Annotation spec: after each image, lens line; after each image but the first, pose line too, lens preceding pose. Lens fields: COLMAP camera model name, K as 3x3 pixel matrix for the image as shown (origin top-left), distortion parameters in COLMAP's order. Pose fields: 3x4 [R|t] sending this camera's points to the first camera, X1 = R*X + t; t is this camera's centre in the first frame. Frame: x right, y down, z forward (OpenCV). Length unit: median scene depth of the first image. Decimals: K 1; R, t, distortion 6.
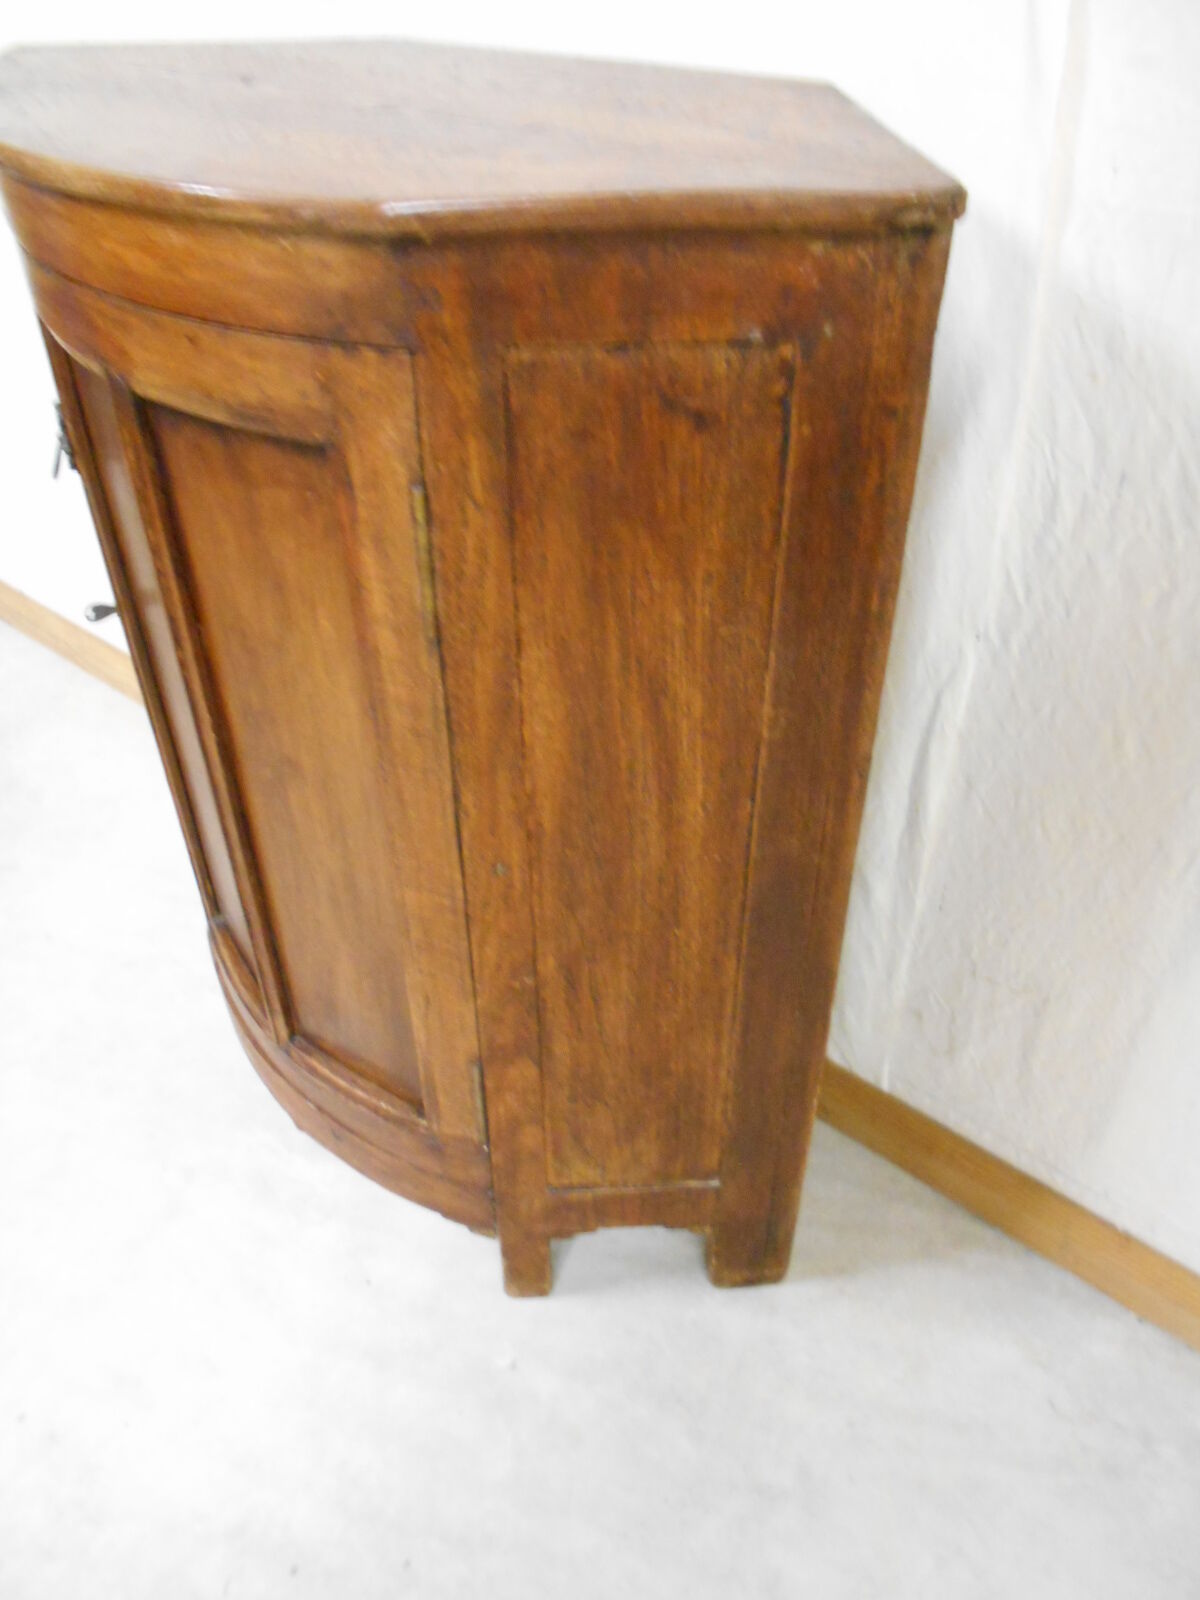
lens RADIAL K [[1234.3, 0, 609.0], [0, 1234.3, 791.8], [0, 0, 1]] dist [-0.024473, 0.048250]
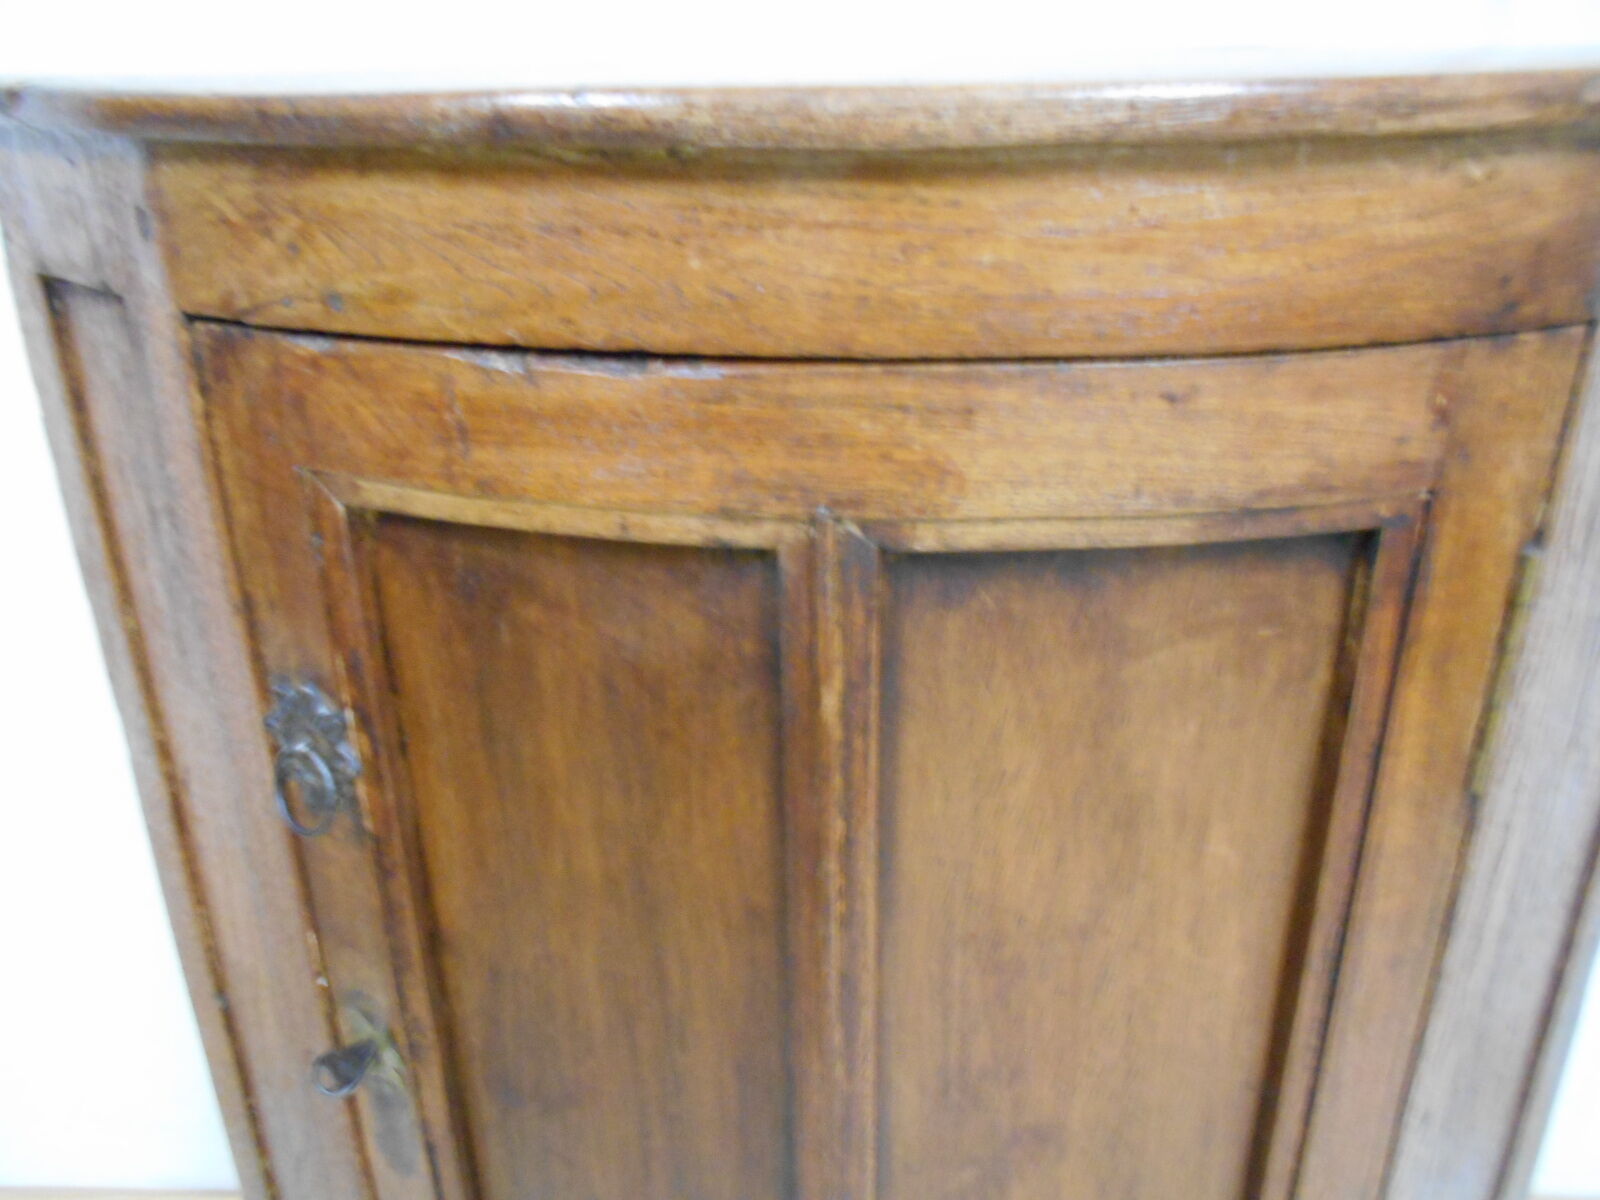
lens RADIAL K [[1234.3, 0, 786.0], [0, 1234.3, 607.4], [0, 0, 1]] dist [-0.024473, 0.048250]
pose [[0.783488, -0.266197, 0.561503, -0.806677], [0.398208, 0.908764, -0.124811, -0.294412], [-0.477049, 0.321383, 0.818008, 0.696789]]
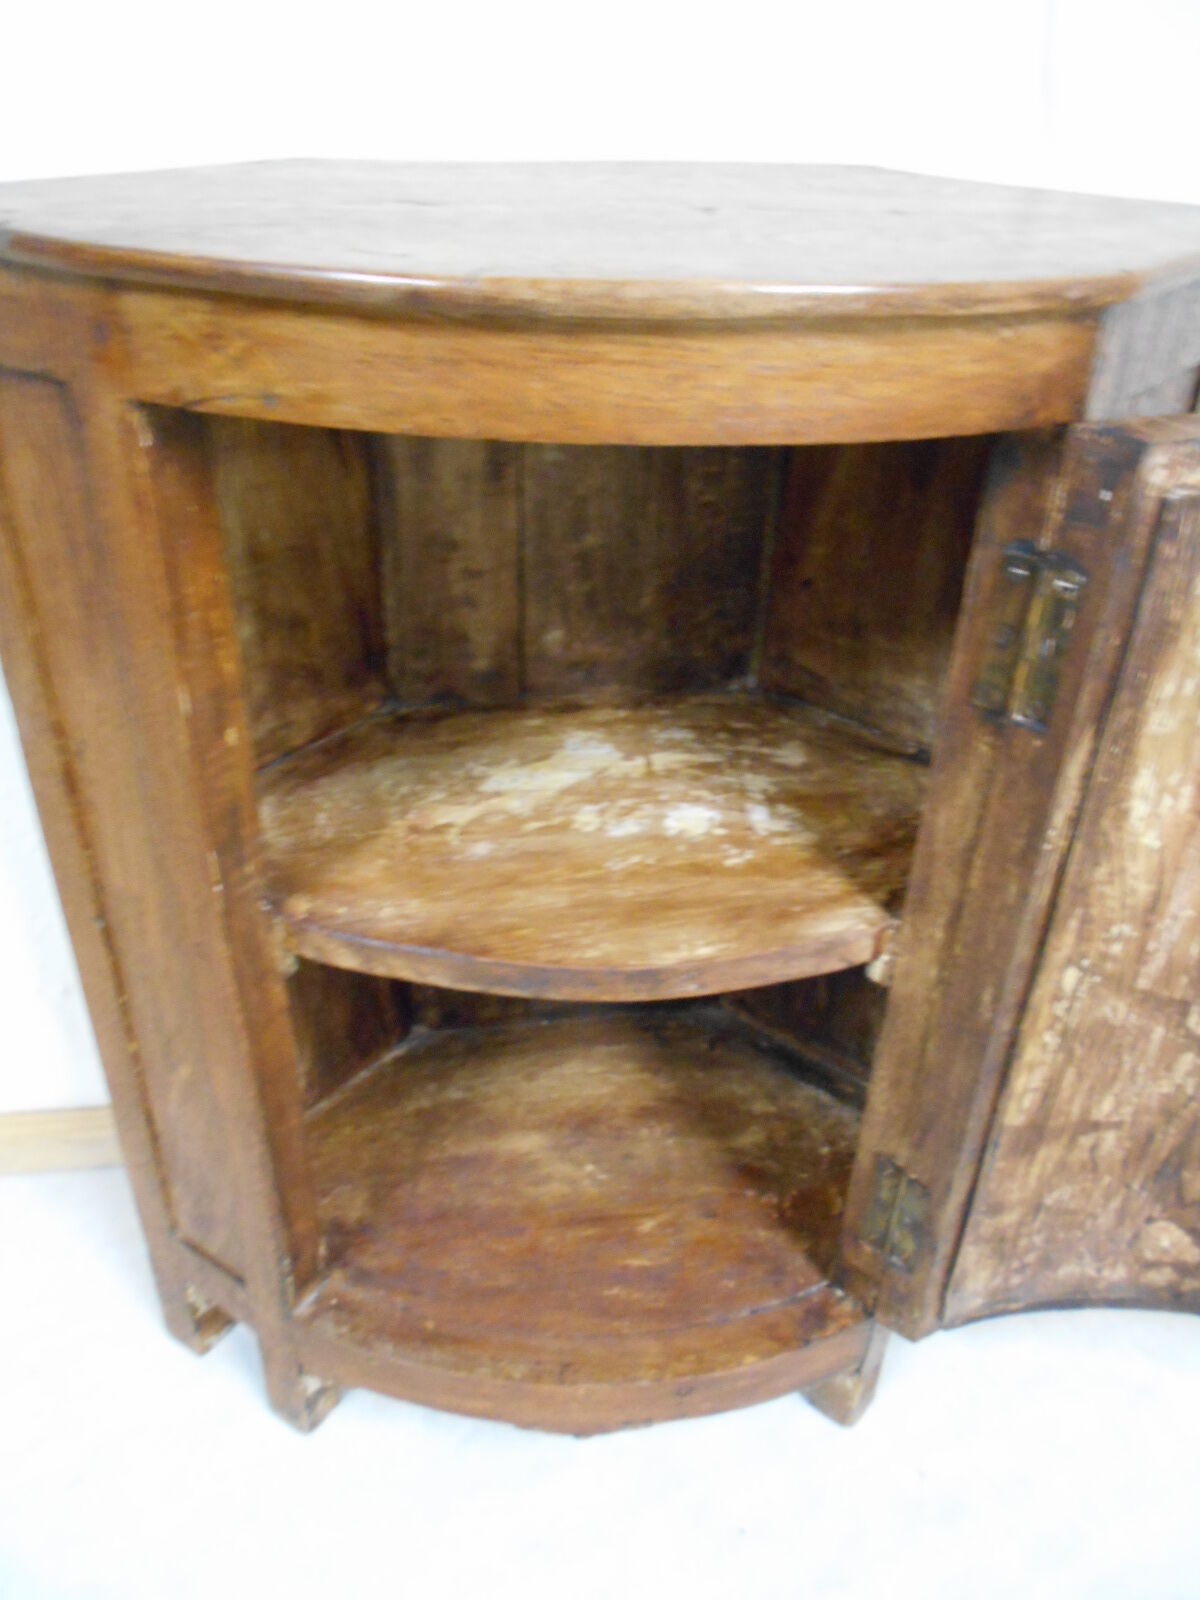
lens RADIAL K [[1234.3, 0, 569.2], [0, 1234.3, 787.1], [0, 0, 1]] dist [-0.024473, 0.048250]
pose [[0.694979, -0.376067, 0.612844, -1.088608], [0.430029, 0.900479, 0.064910, -0.312311], [-0.576263, 0.218429, 0.787534, 0.501381]]
